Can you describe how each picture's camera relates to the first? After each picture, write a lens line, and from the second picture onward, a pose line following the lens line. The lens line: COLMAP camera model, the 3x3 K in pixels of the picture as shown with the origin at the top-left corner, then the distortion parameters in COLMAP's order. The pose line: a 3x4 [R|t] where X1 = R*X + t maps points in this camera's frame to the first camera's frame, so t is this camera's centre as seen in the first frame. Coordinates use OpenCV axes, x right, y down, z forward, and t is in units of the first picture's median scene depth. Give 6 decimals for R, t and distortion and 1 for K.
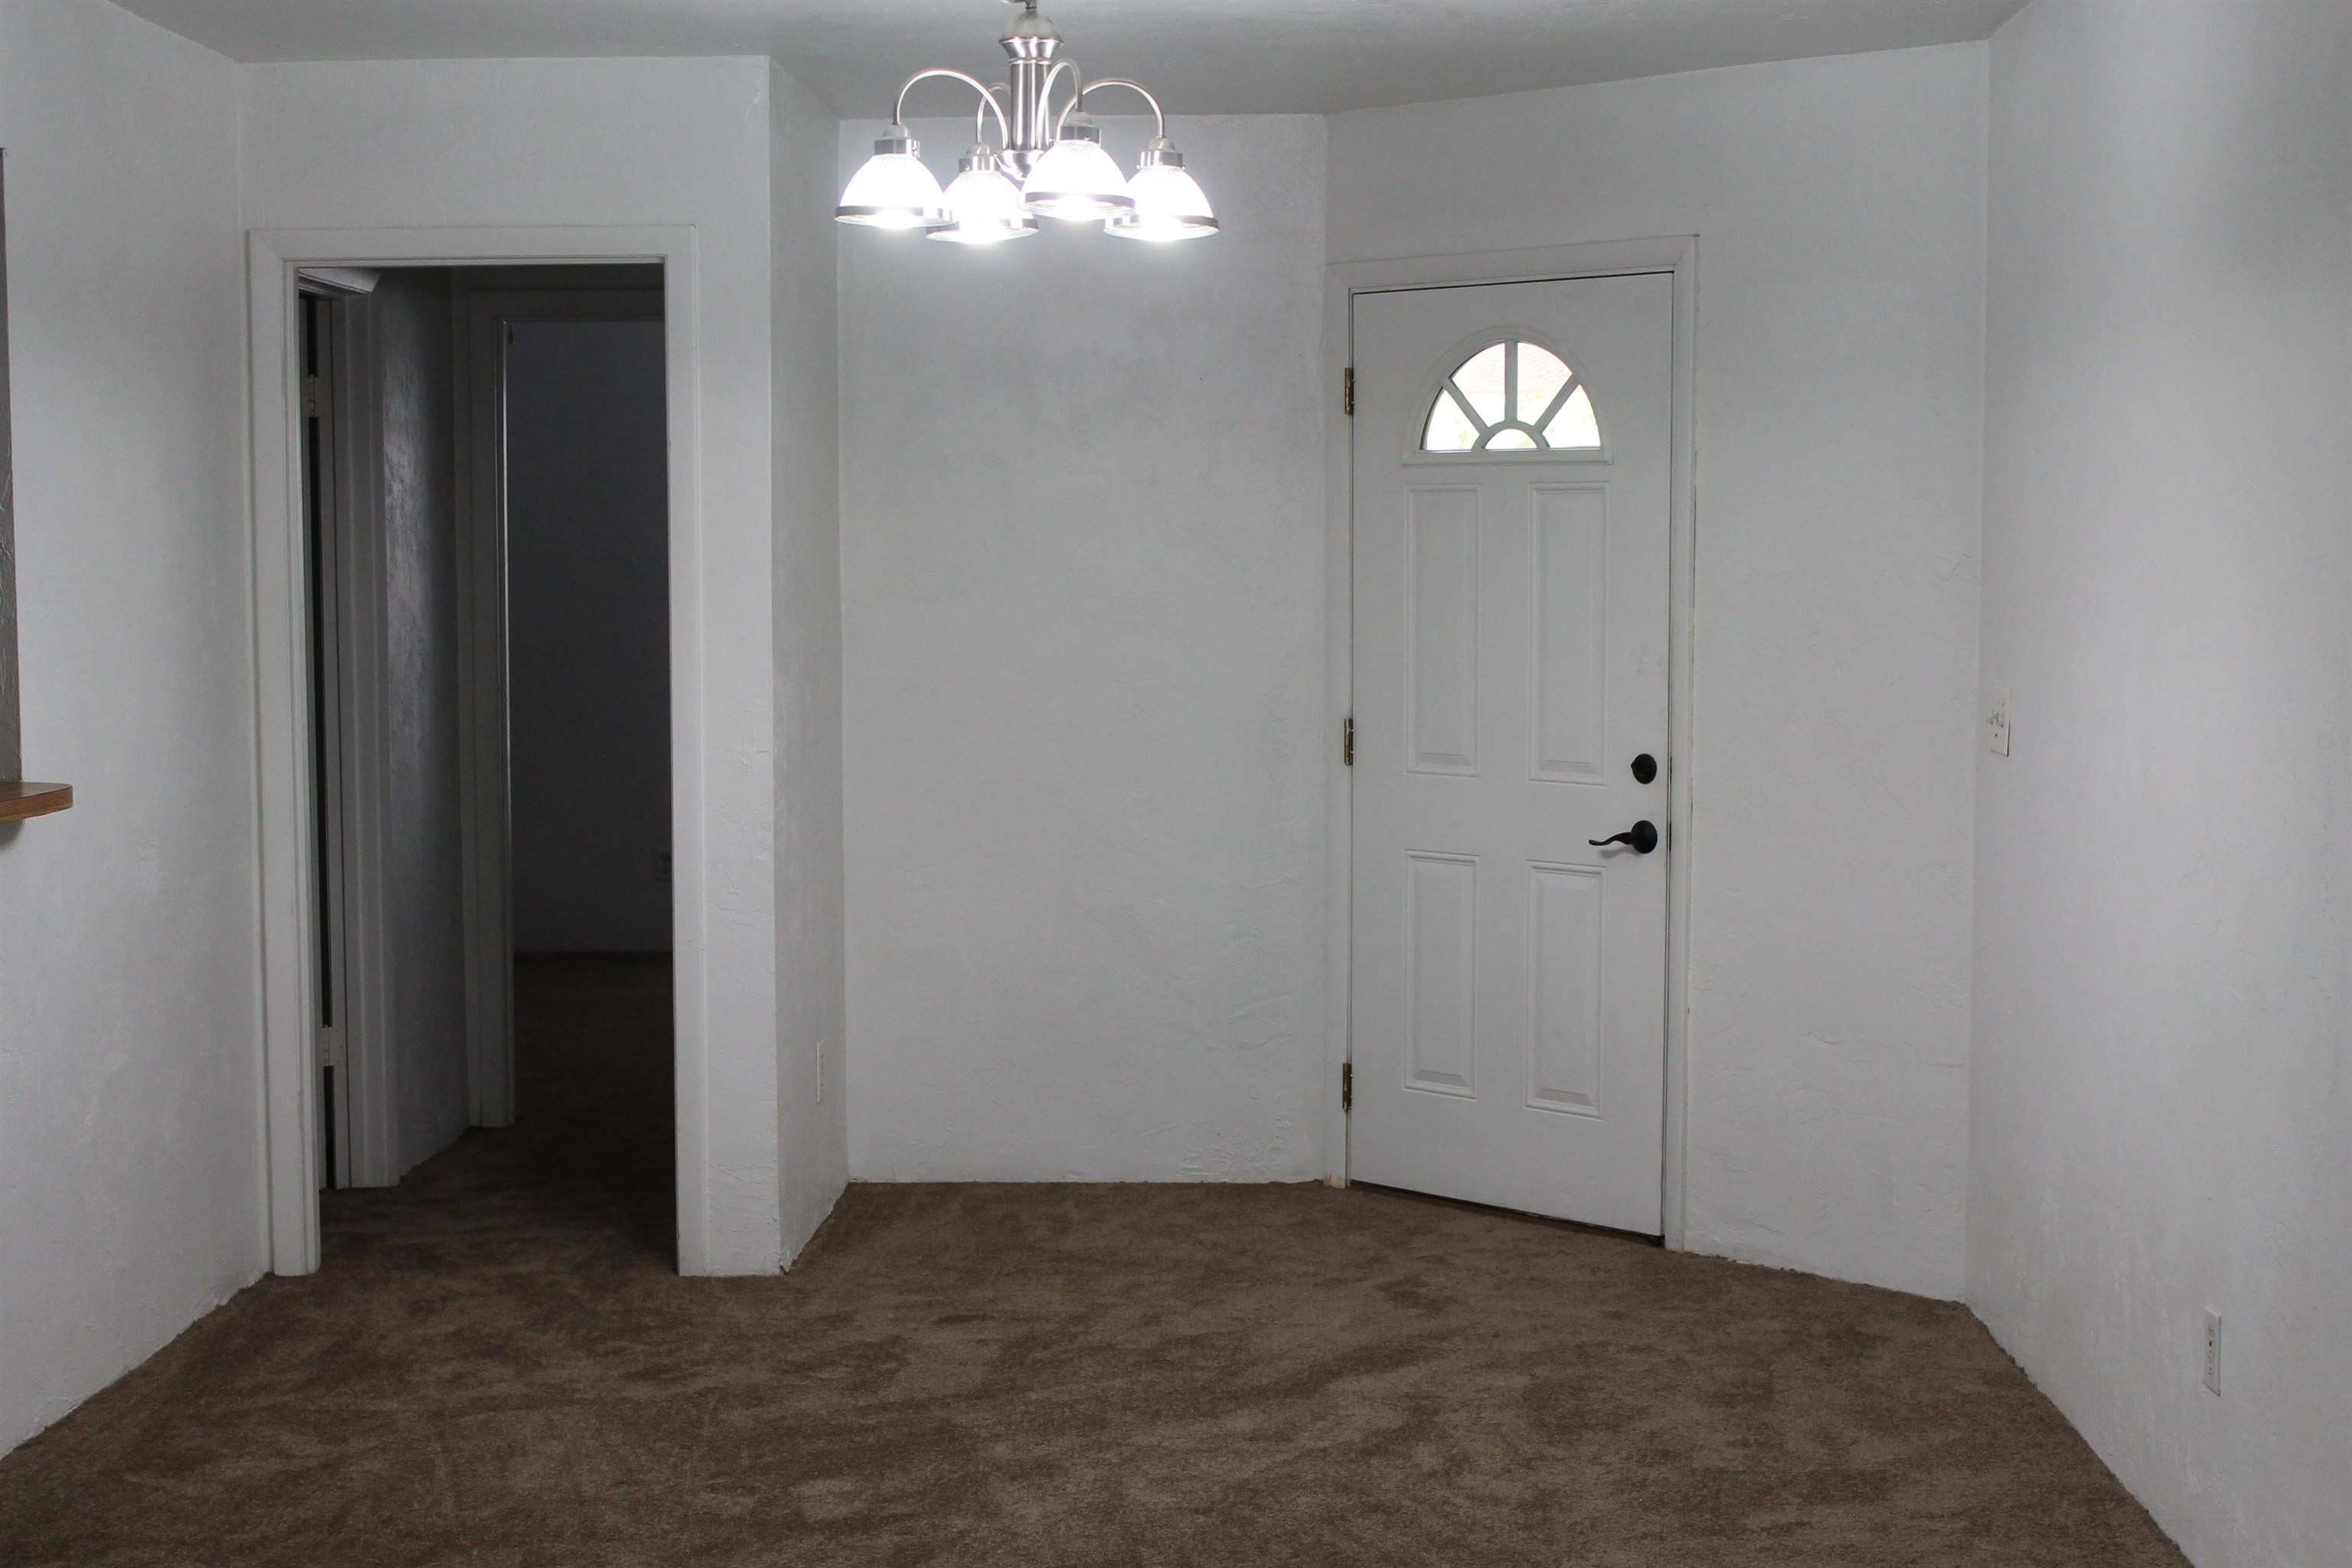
lens RADIAL K [[3438.9, 0, 1176.0], [0, 3438.9, 784.0], [0, 0, 1]] dist [0.060478, 0.013102]
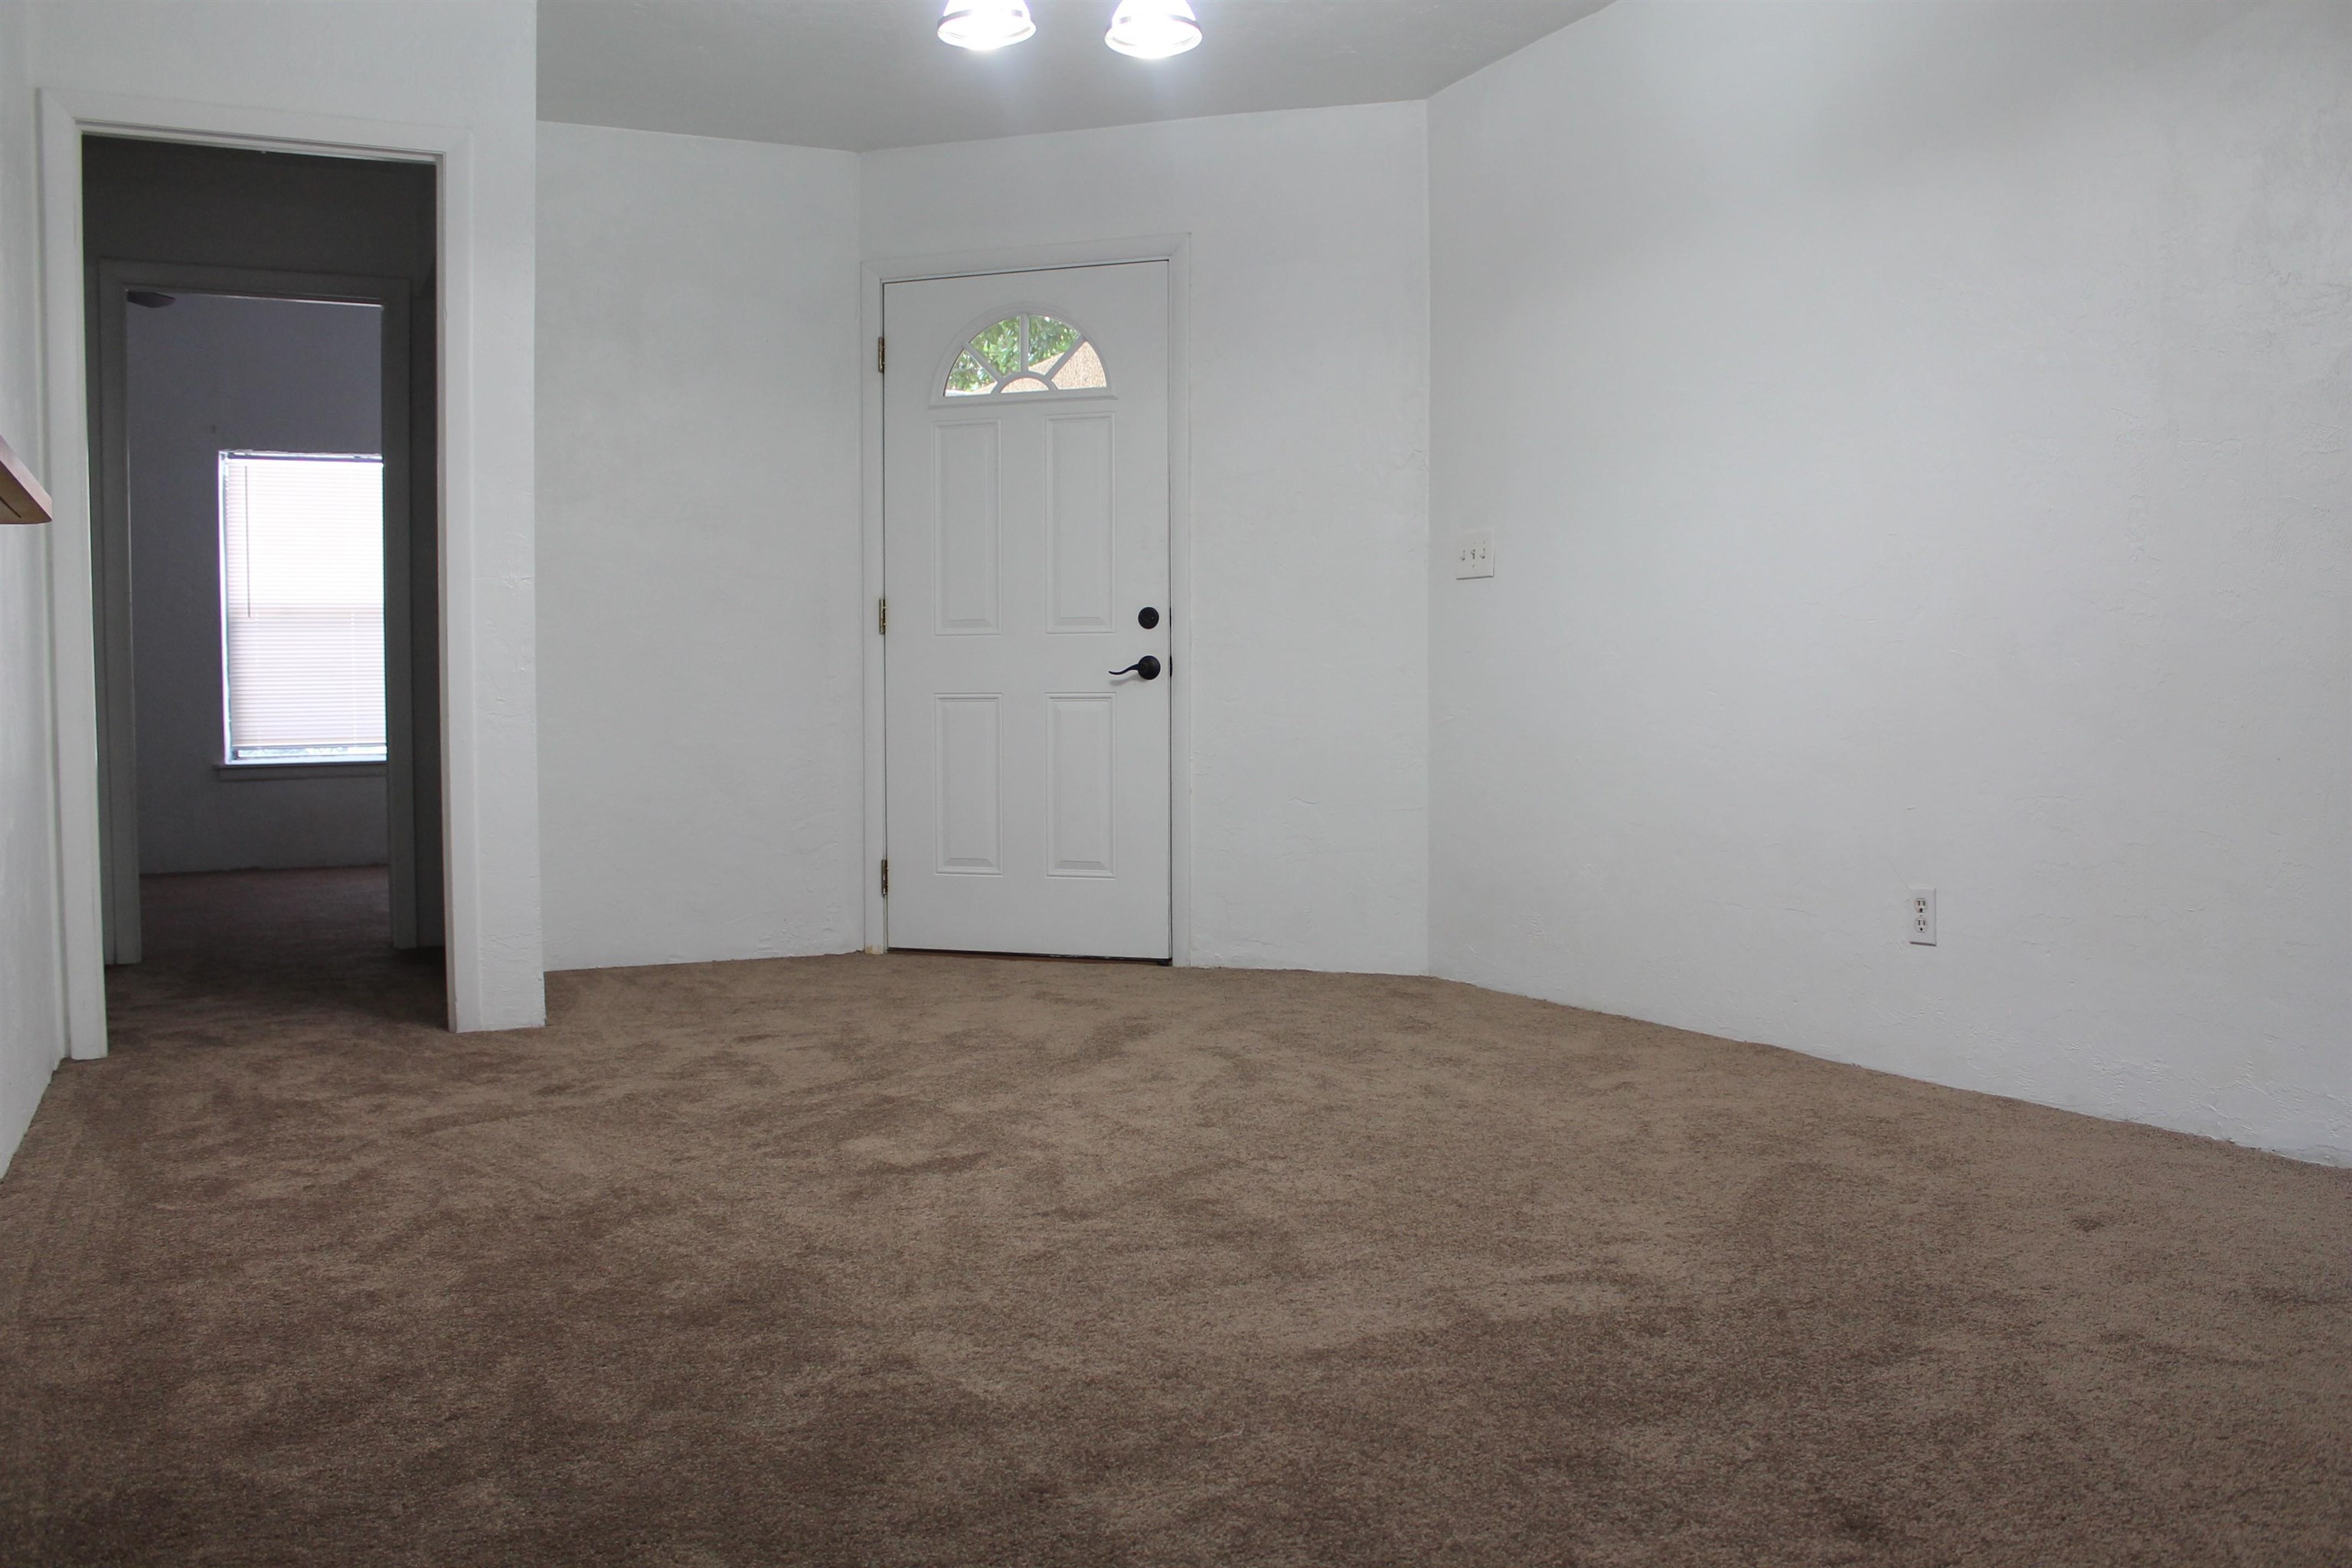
lens RADIAL K [[1957.0, 0, 1185.9], [0, 1957.0, 827.2], [0, 0, 1]] dist [-0.178958, 0.150883]
pose [[0.885516, -0.032063, 0.463502, -0.213803], [0.034515, 0.999399, 0.003194, 0.076832], [-0.463326, 0.013169, 0.886090, 0.304494]]
